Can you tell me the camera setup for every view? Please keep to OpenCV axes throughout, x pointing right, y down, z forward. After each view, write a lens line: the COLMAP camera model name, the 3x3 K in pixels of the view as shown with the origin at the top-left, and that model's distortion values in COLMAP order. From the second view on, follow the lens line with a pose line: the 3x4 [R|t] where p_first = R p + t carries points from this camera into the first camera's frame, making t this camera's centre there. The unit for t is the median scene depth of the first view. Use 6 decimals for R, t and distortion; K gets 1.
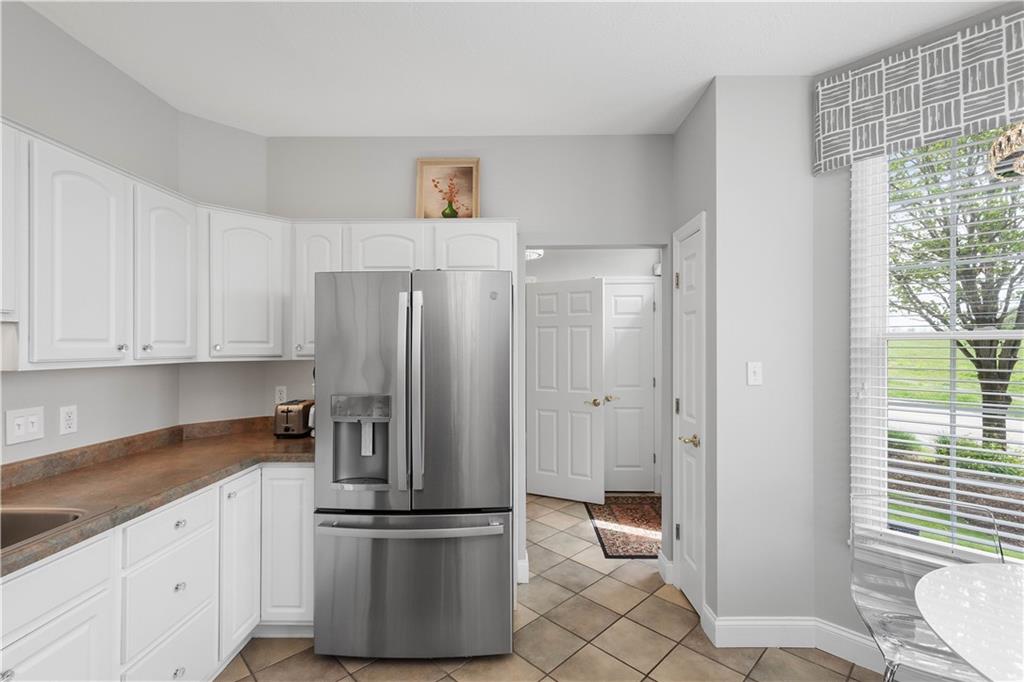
lens RADIAL K [[455.2, 0, 511.6], [0, 455.2, 345.9], [0, 0, 1]] dist [0.015377, -0.004673]
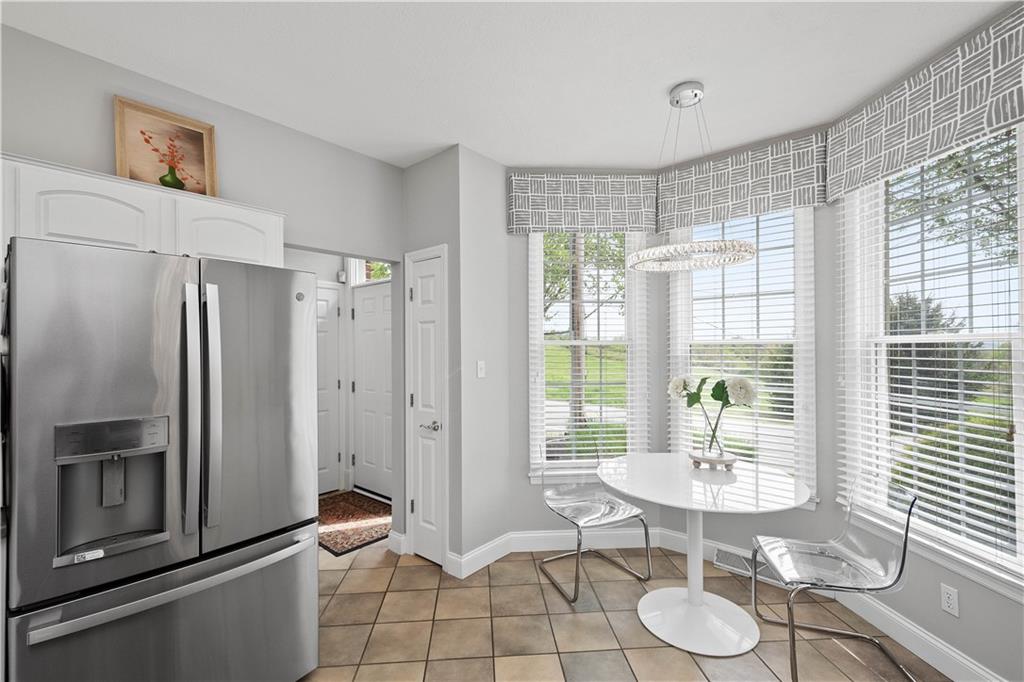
lens RADIAL K [[455.2, 0, 515.4], [0, 455.2, 345.0], [0, 0, 1]] dist [0.015377, -0.004673]
pose [[0.632313, 0.001809, 0.774711, -0.374365], [0.004193, 0.999975, -0.005758, -0.002988], [-0.774702, 0.006889, 0.632289, 0.042206]]
